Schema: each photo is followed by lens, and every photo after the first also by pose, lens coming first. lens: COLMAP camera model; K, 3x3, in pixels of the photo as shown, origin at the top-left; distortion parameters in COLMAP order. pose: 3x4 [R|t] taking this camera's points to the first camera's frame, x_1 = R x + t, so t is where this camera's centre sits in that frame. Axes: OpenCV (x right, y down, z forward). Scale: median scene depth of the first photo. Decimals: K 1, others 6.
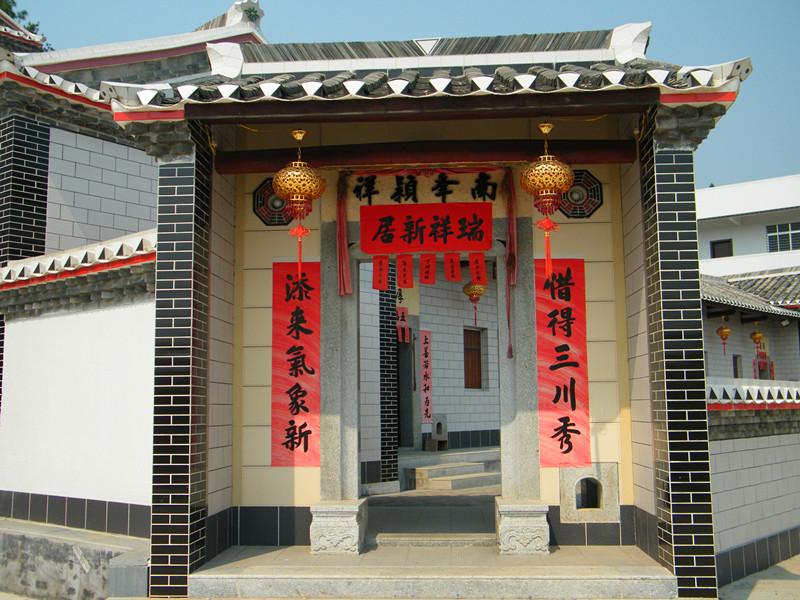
lens RADIAL K [[886.2, 0, 404.7], [0, 886.2, 297.8], [0, 0, 1]] dist [-0.020232, 0.000000]
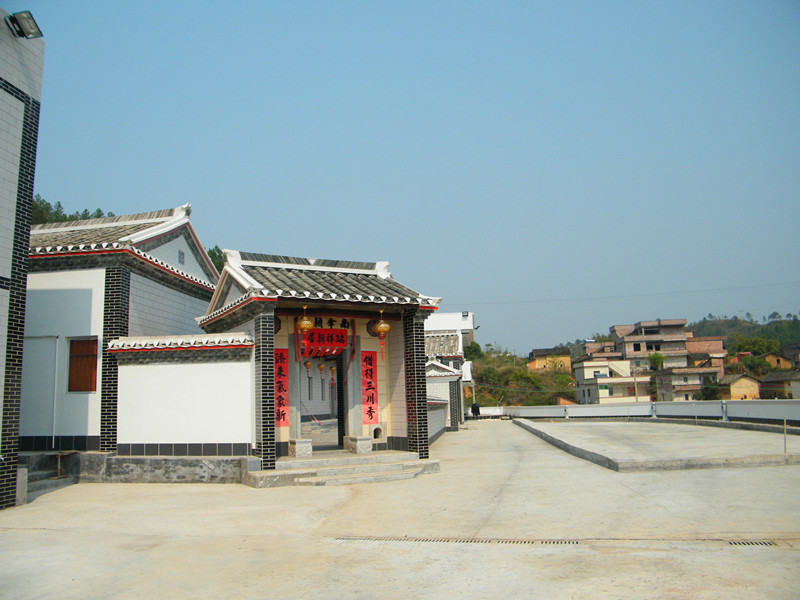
lens RADIAL K [[666.6, 0, 400.2], [0, 666.6, 298.0], [0, 0, 1]] dist [-0.137129, 0.019336]
pose [[0.837059, 0.073998, 0.542085, -0.732756], [-0.047528, 0.996901, -0.062692, -0.067832], [-0.545044, 0.026713, 0.837982, -0.679443]]
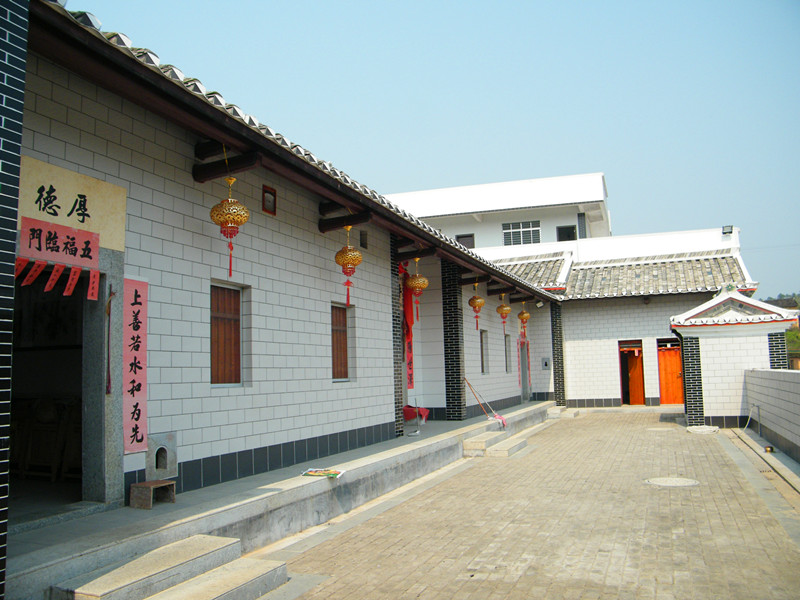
lens RADIAL K [[666.6, 0, 400.9], [0, 666.6, 302.9], [0, 0, 1]] dist [-0.137129, 0.019336]
pose [[0.951496, 0.016511, 0.307217, 0.097817], [-0.020278, 0.999753, 0.009076, 0.077602], [-0.306991, -0.014865, 0.951596, 1.013223]]
